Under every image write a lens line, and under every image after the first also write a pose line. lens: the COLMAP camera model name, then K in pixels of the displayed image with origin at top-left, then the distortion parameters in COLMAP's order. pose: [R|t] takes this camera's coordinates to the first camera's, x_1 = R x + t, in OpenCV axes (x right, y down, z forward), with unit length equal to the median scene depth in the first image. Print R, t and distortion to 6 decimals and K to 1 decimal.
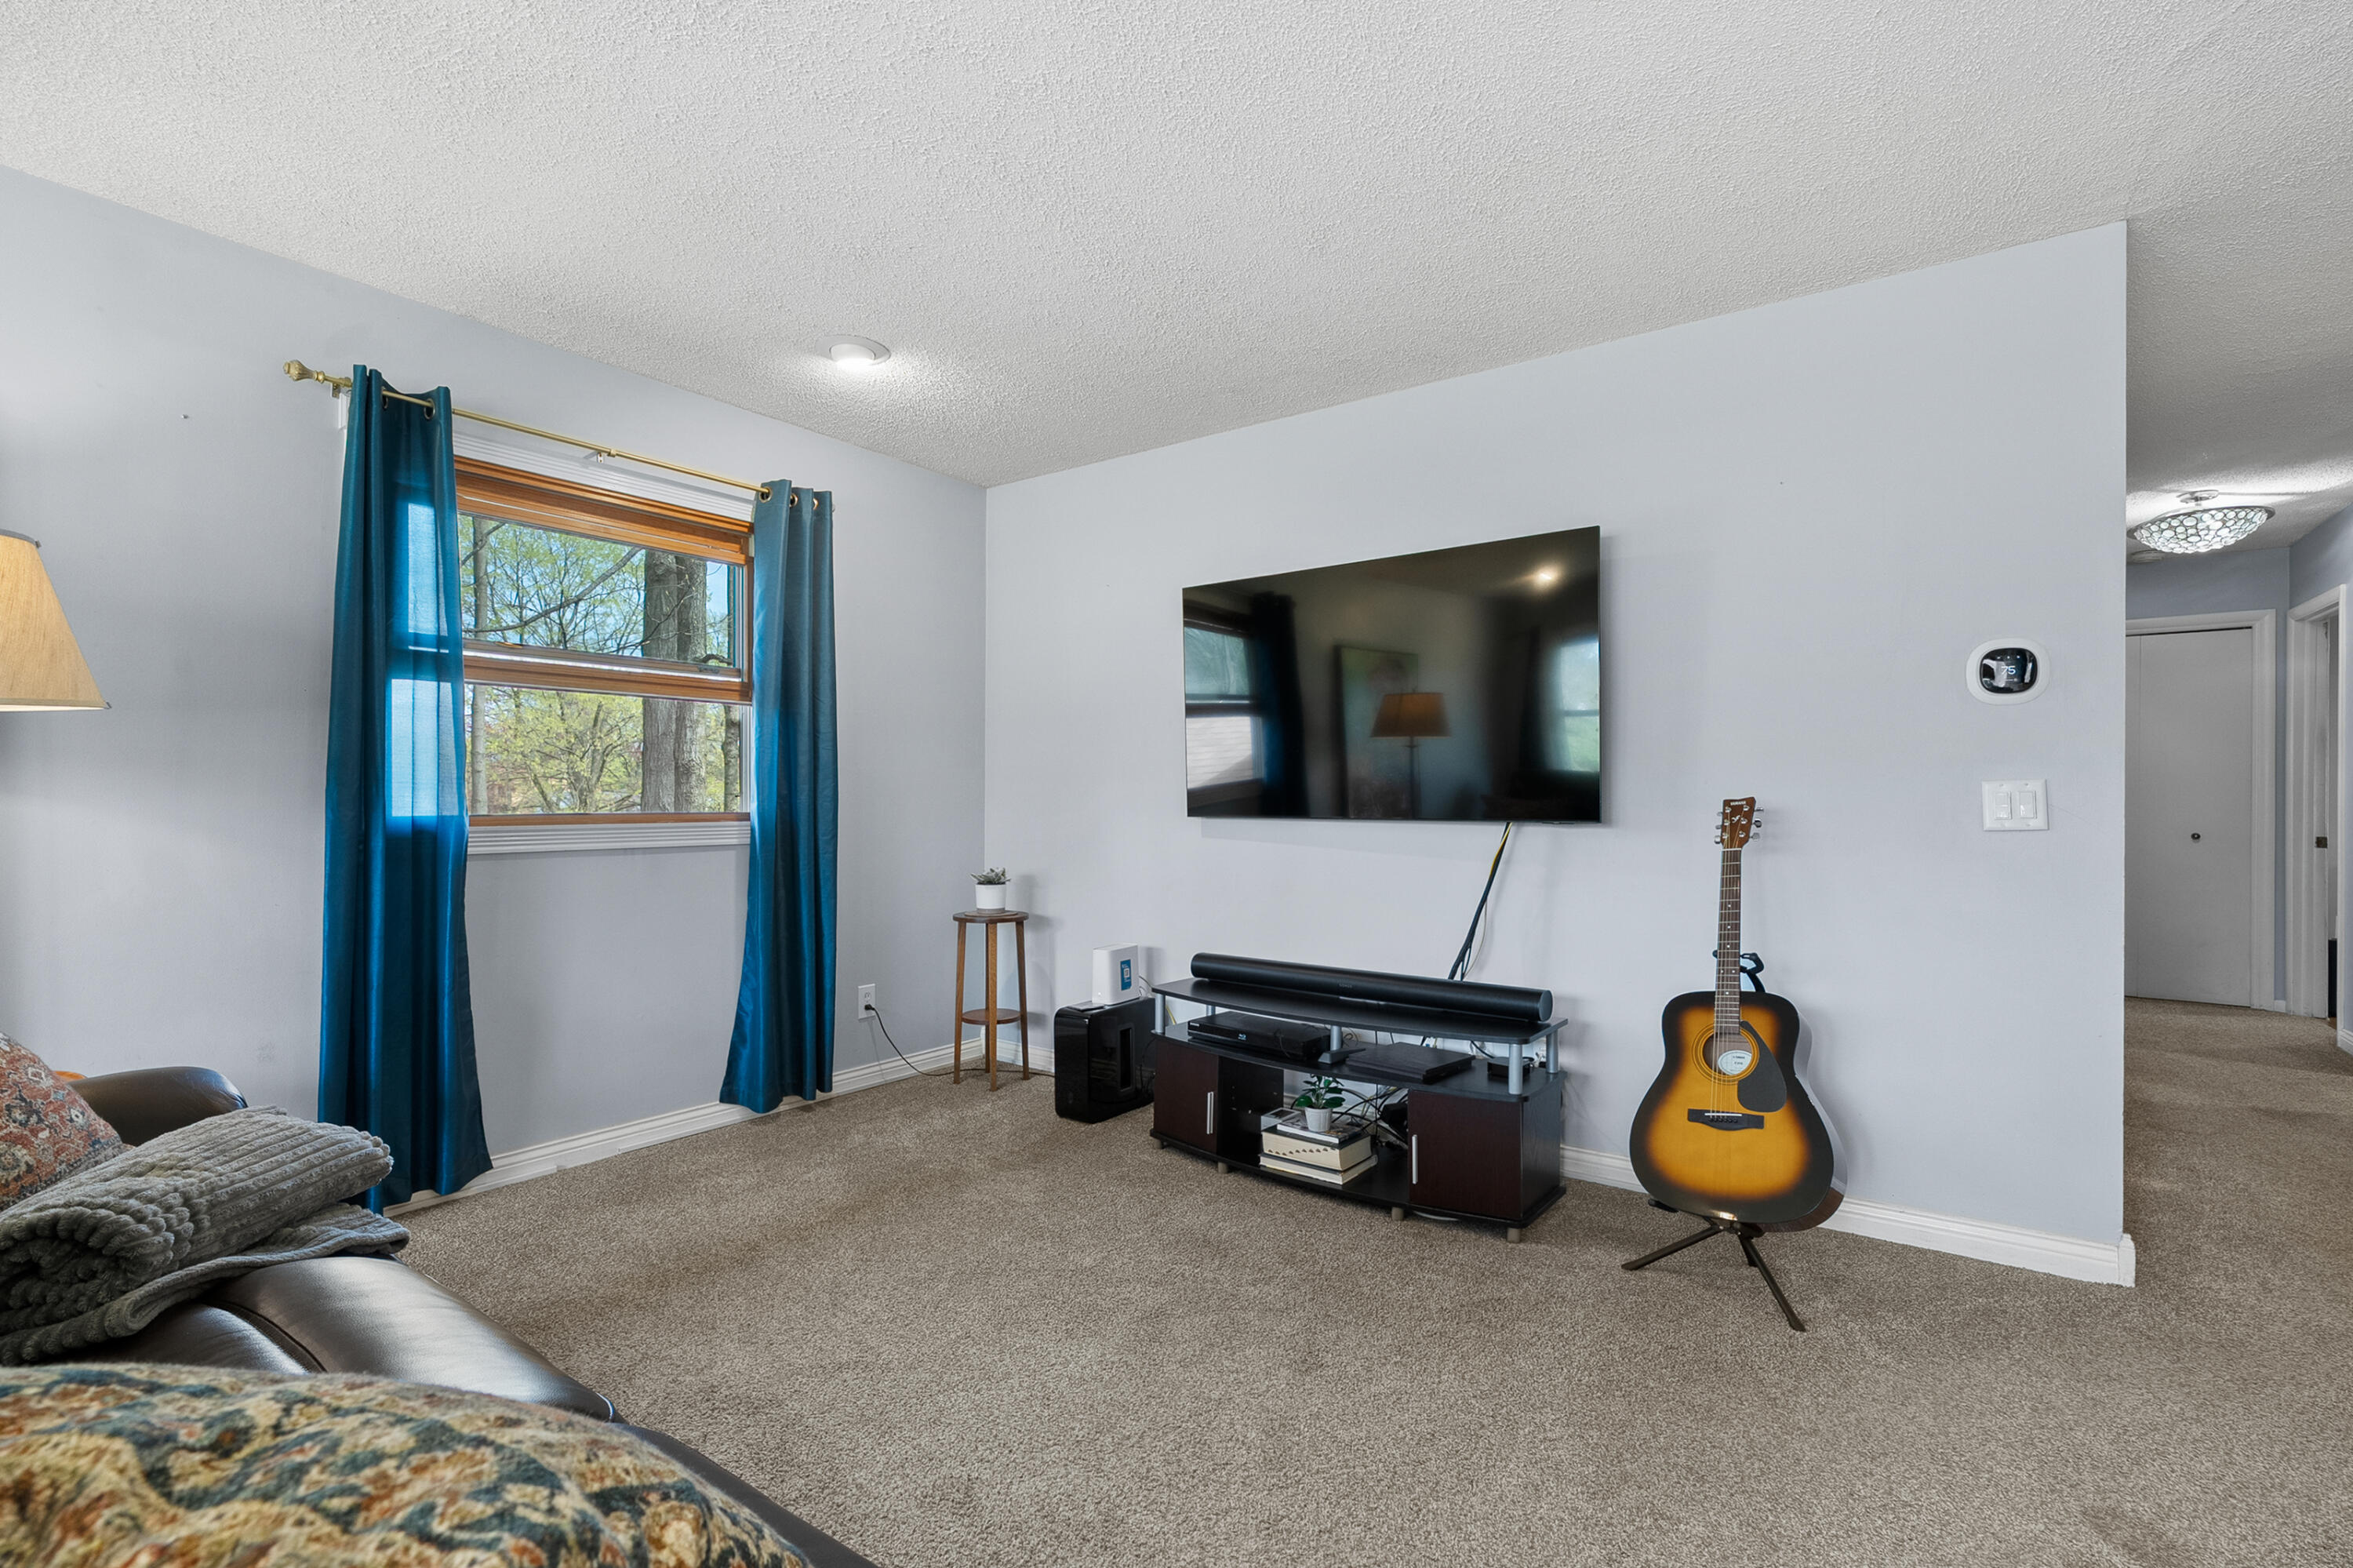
lens RADIAL K [[1074.4, 0, 1171.9], [0, 1074.4, 774.3], [0, 0, 1]] dist [-0.001730, 0.000695]
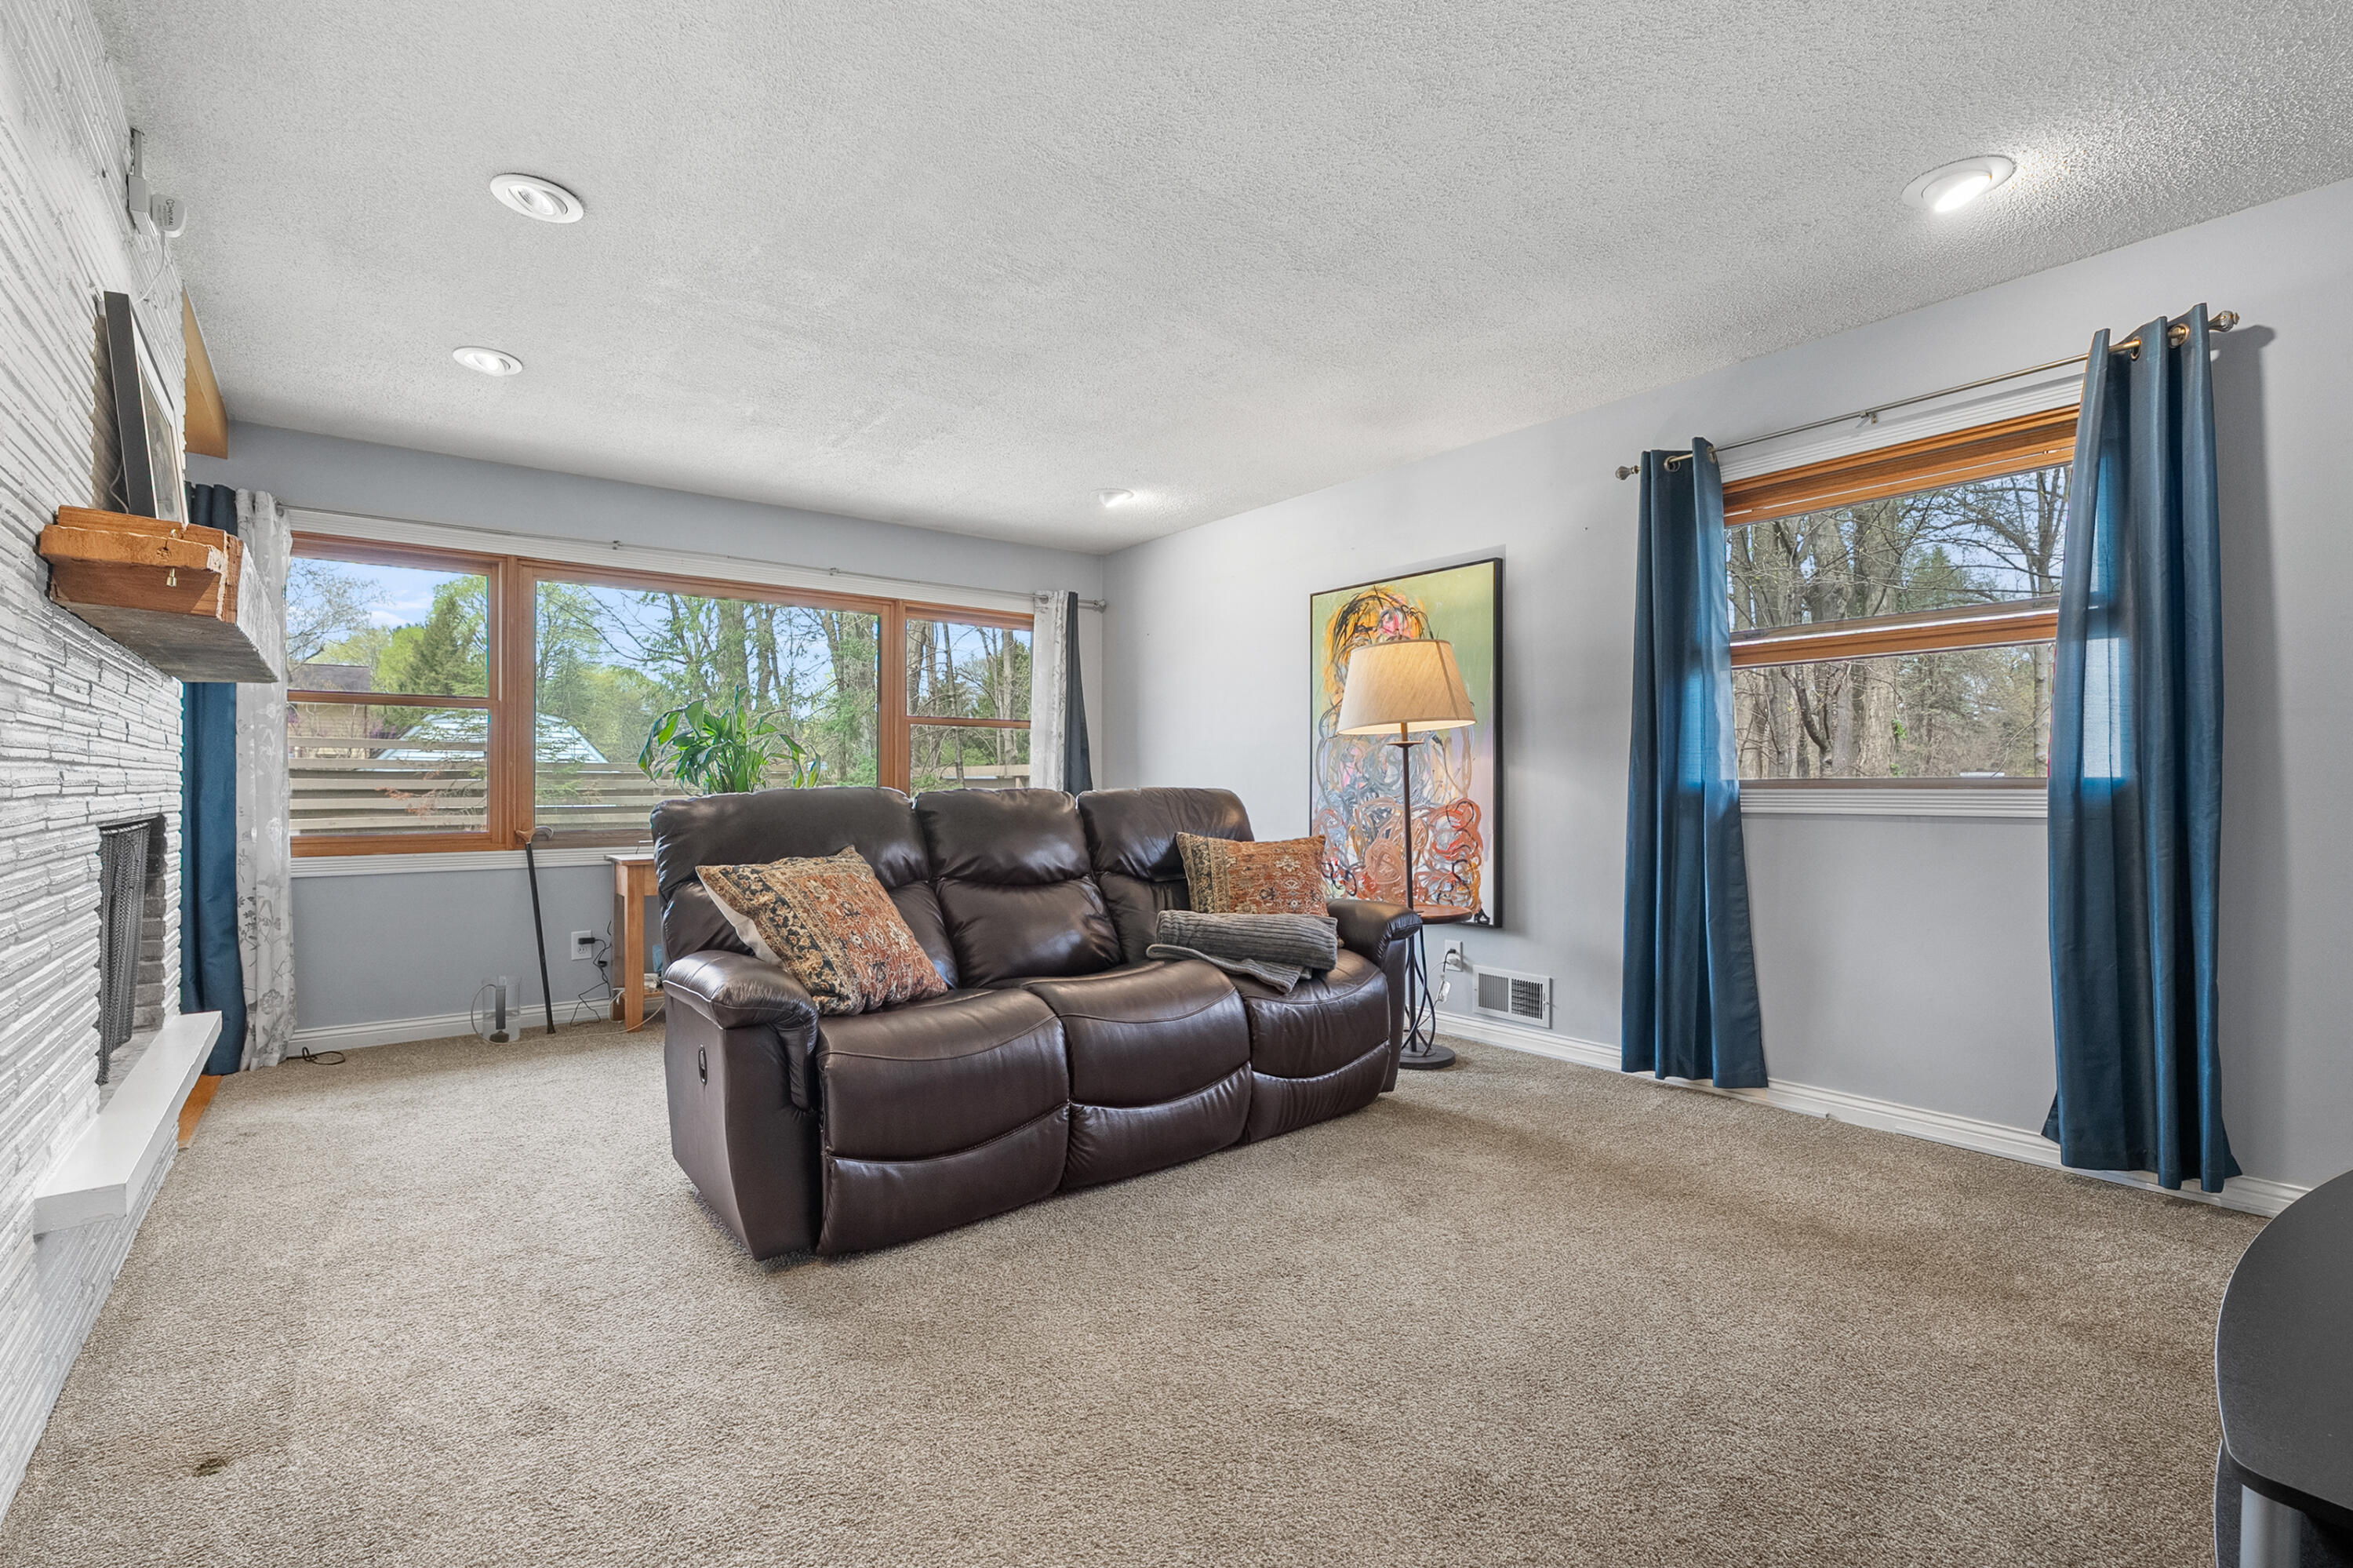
lens RADIAL K [[1074.4, 0, 1171.9], [0, 1074.4, 774.3], [0, 0, 1]] dist [-0.001730, 0.000695]
pose [[-0.288930, -0.013476, -0.957256, 0.635018], [0.023571, 0.999498, -0.021185, 0.040176], [0.957060, -0.028684, -0.288467, 0.709321]]
